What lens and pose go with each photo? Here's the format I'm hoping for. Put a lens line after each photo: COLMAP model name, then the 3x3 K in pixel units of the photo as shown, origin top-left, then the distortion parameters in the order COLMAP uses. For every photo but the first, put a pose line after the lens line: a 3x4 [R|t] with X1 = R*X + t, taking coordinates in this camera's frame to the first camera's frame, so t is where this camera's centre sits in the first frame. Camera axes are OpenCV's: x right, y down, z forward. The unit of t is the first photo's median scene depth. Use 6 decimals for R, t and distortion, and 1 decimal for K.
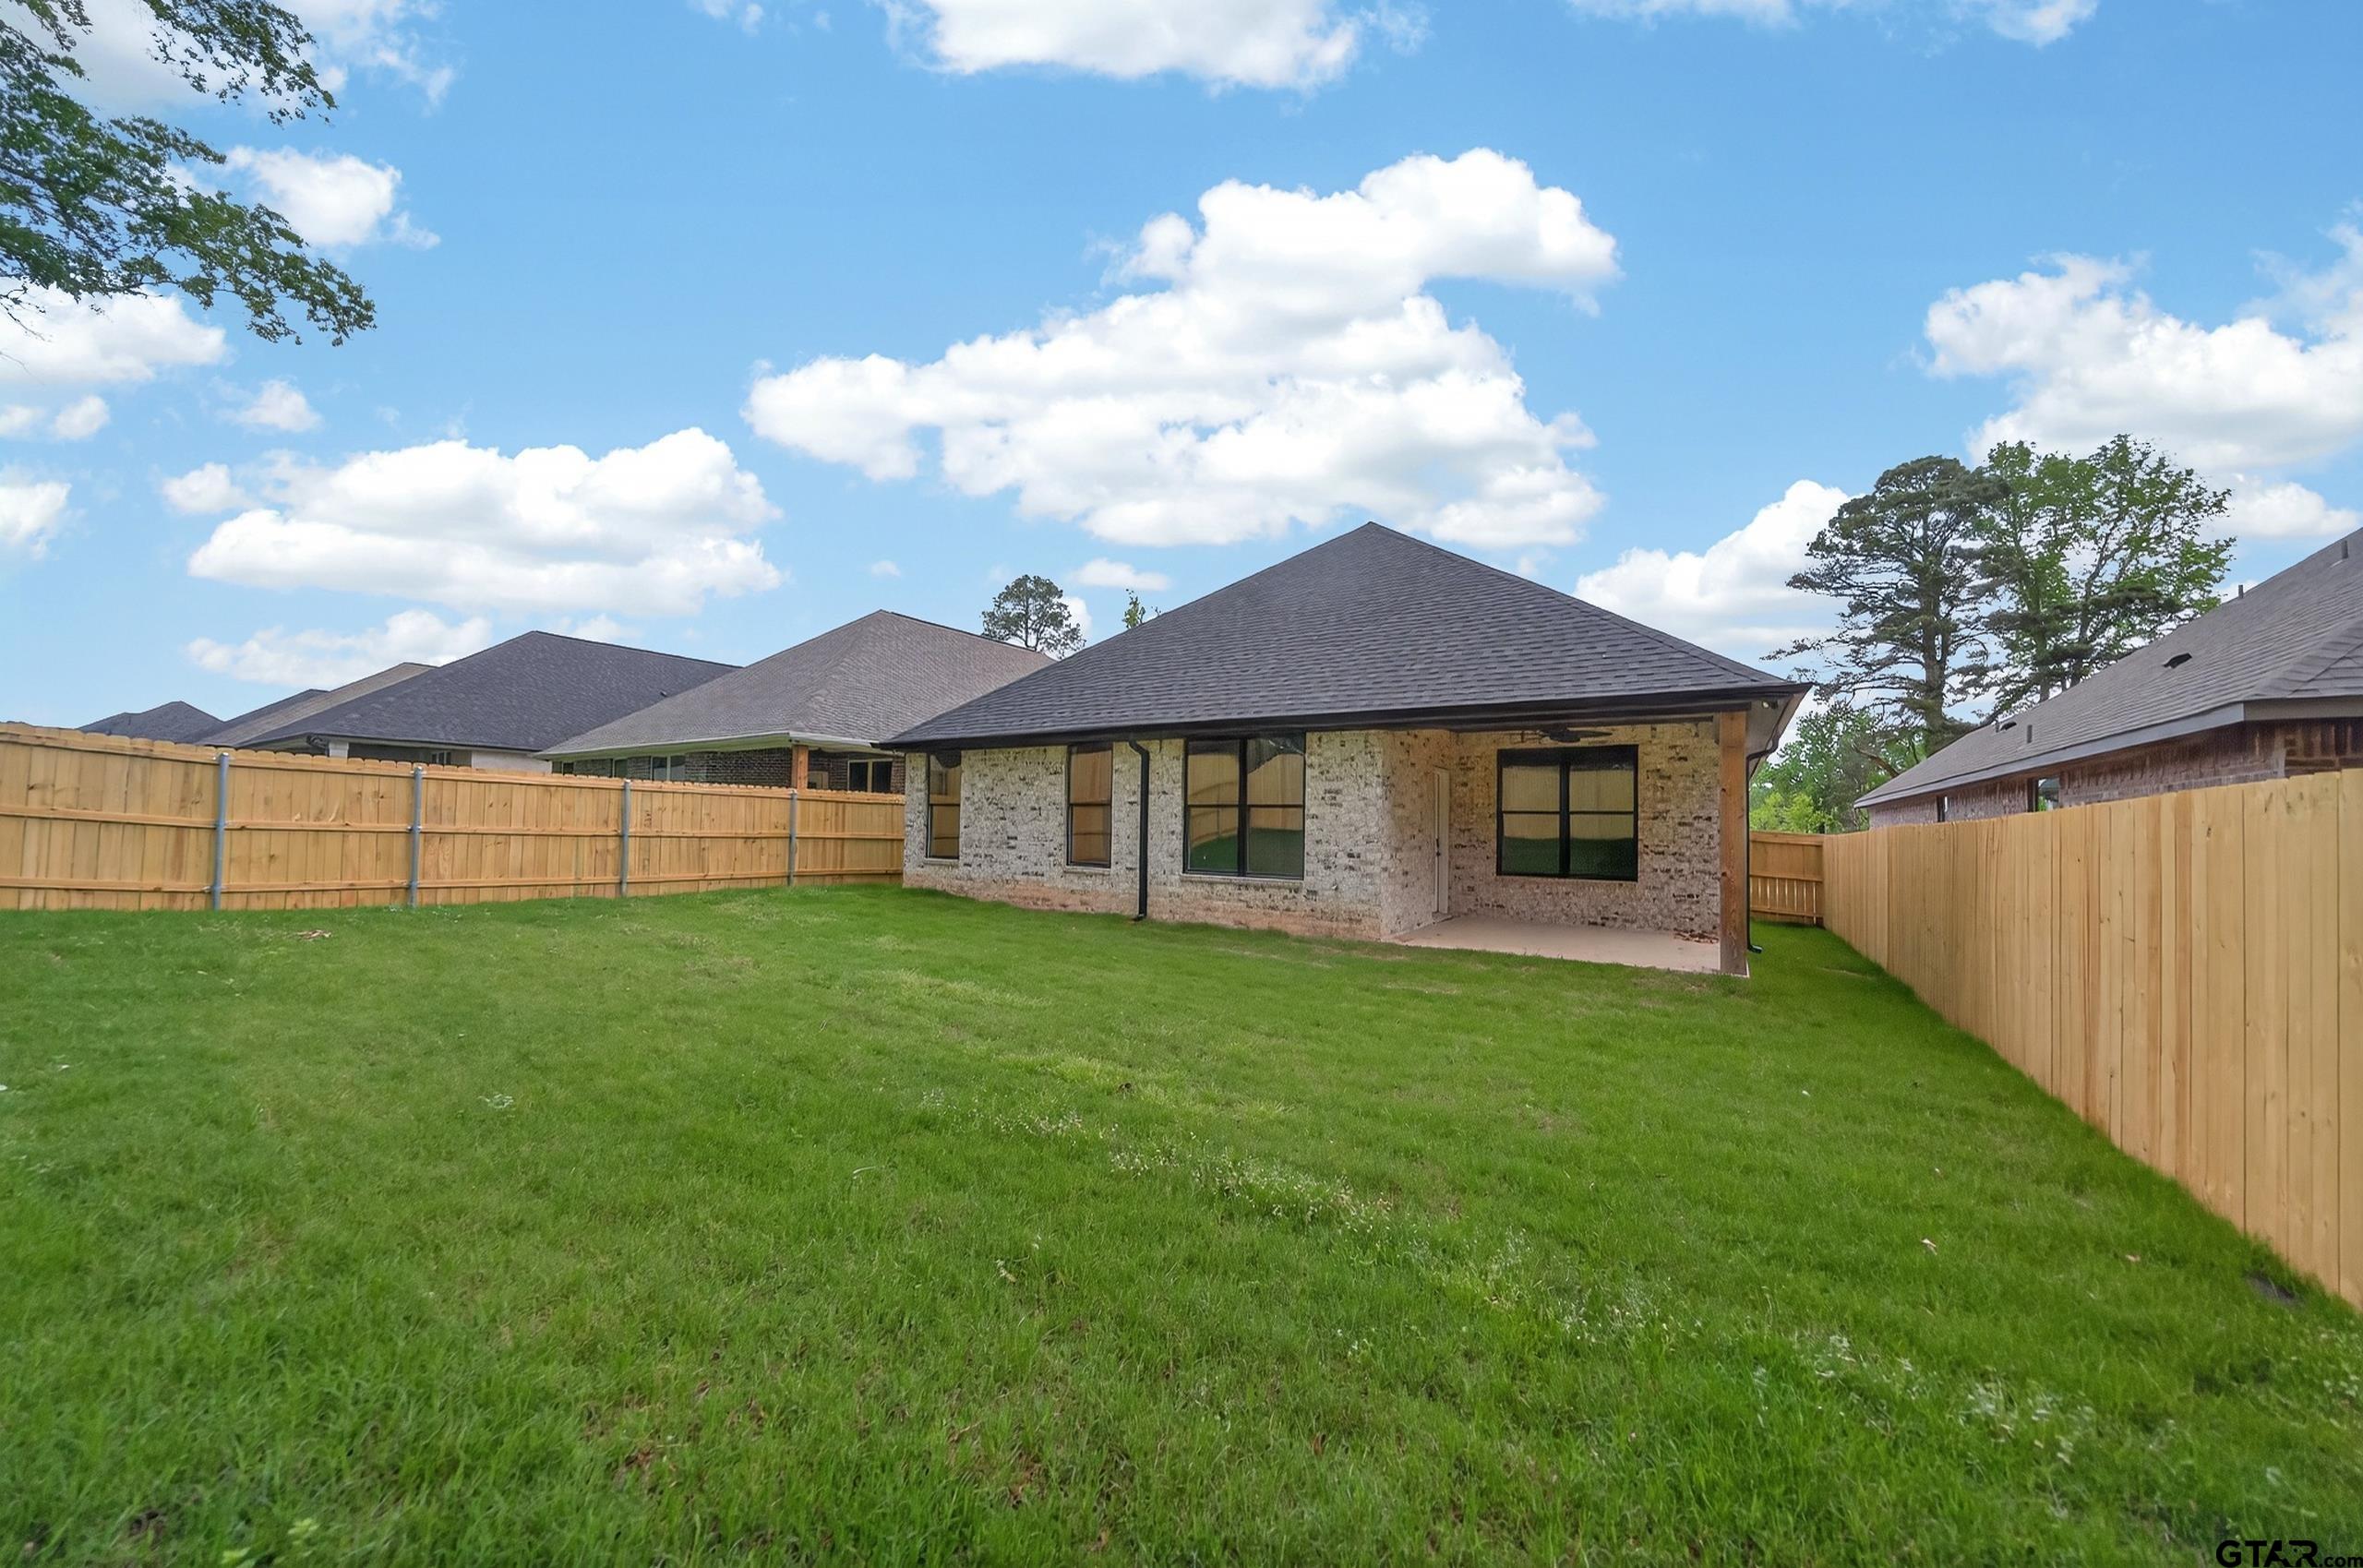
lens RADIAL K [[826.3, 0, 1169.6], [0, 826.3, 798.2], [0, 0, 1]] dist [-0.007248, 0.000181]
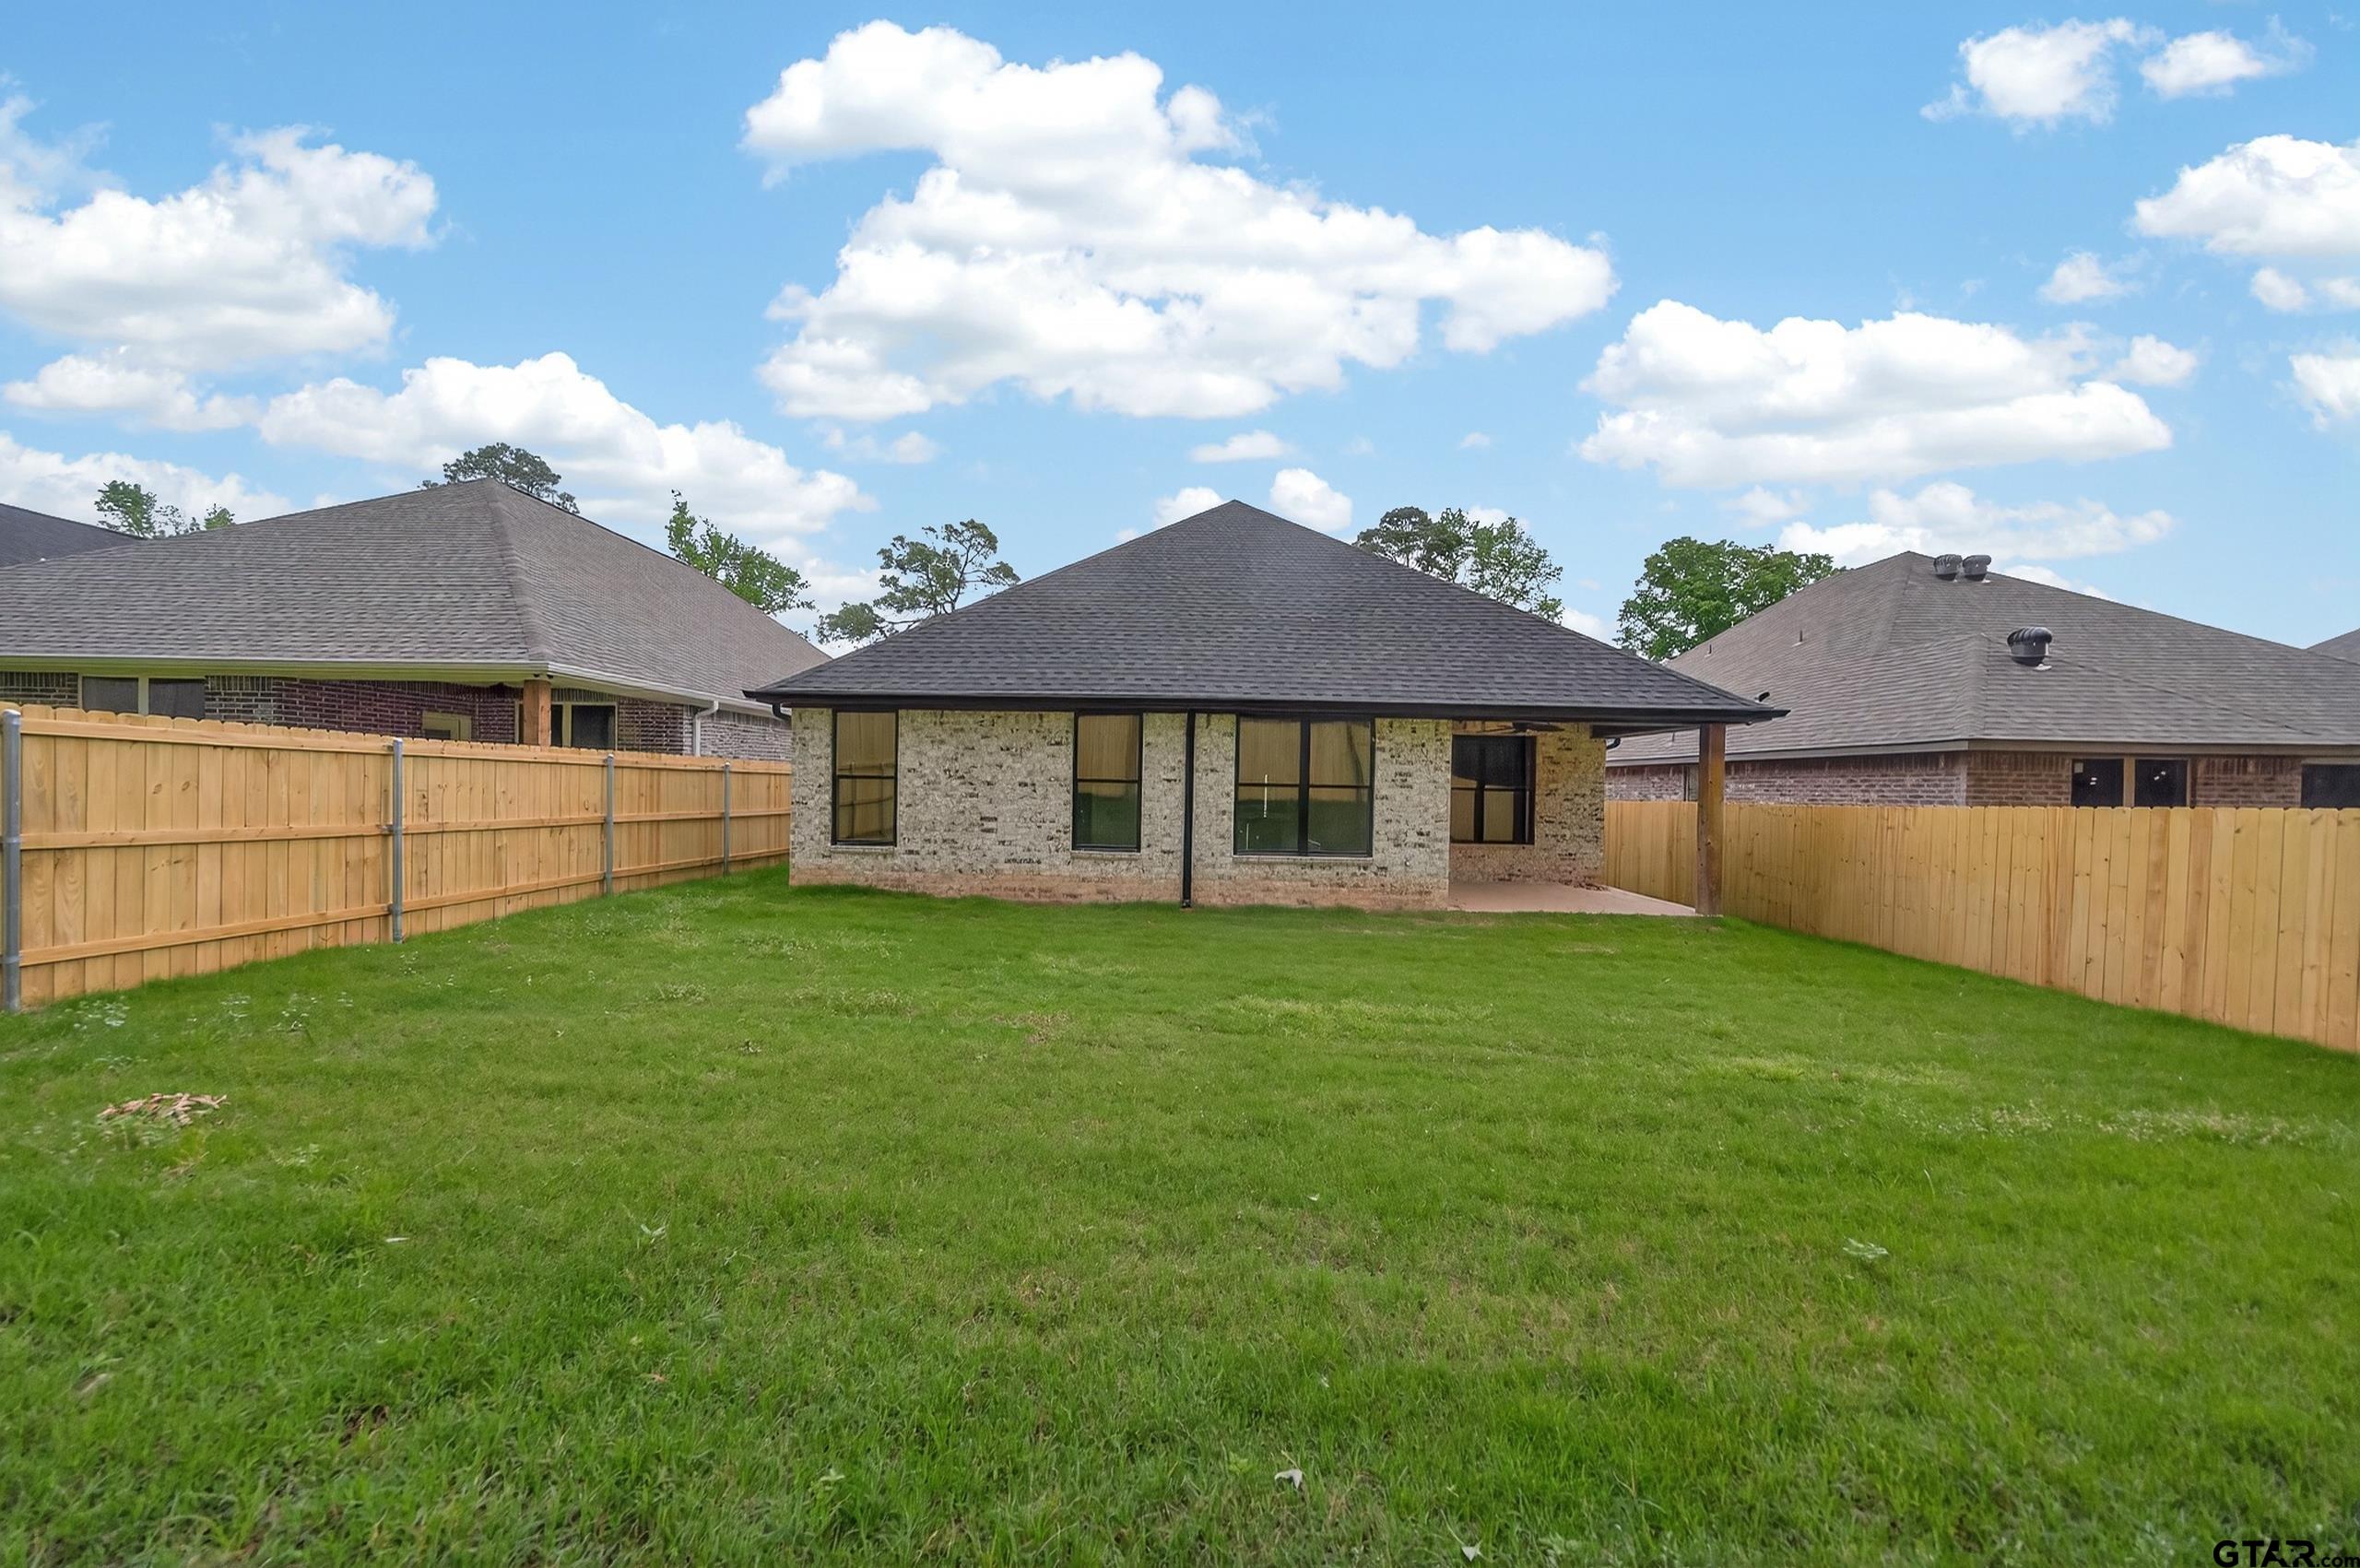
lens RADIAL K [[825.3, 0, 1168.1], [0, 825.3, 798.2], [0, 0, 1]] dist [-0.007248, 0.000181]
pose [[0.838714, -0.011045, 0.544460, -0.555493], [-0.021905, 0.998301, 0.053996, -0.024492], [-0.544131, -0.057213, 0.837047, 0.232481]]
